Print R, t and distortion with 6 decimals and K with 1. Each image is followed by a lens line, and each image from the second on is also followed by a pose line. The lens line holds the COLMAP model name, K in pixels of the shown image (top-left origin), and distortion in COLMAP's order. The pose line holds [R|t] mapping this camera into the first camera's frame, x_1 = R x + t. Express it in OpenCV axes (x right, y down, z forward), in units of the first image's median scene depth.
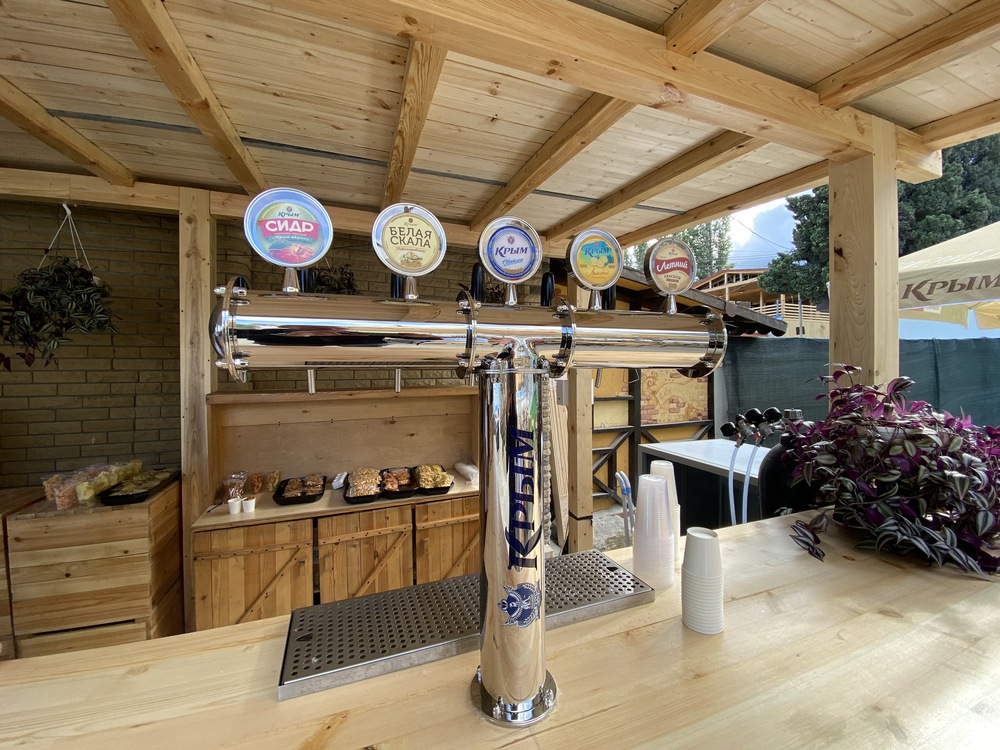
lens RADIAL K [[402.0, 0, 503.0], [0, 402.0, 371.1], [0, 0, 1]] dist [-0.001616, -0.005687]
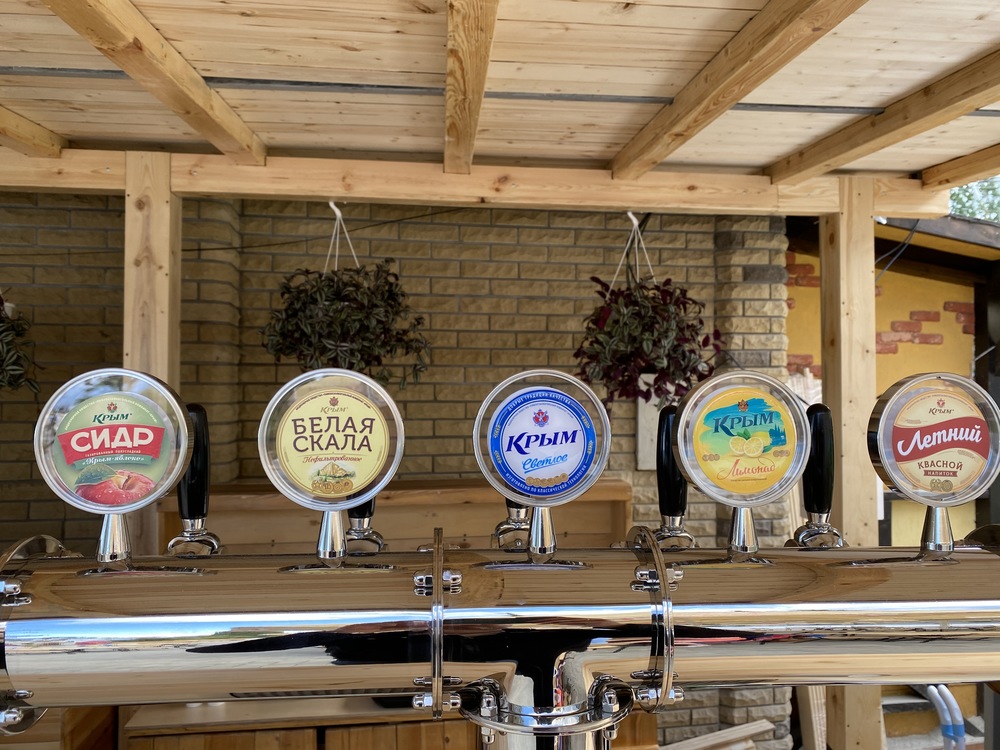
lens RADIAL K [[770.1, 0, 504.3], [0, 770.1, 379.1], [0, 0, 1]] dist [-0.003963, 0.034308]
pose [[0.967389, -0.003923, -0.253264, 0.052760], [-0.005978, 0.999248, -0.038313, -0.084823], [0.253224, 0.038578, 0.966638, 0.024510]]
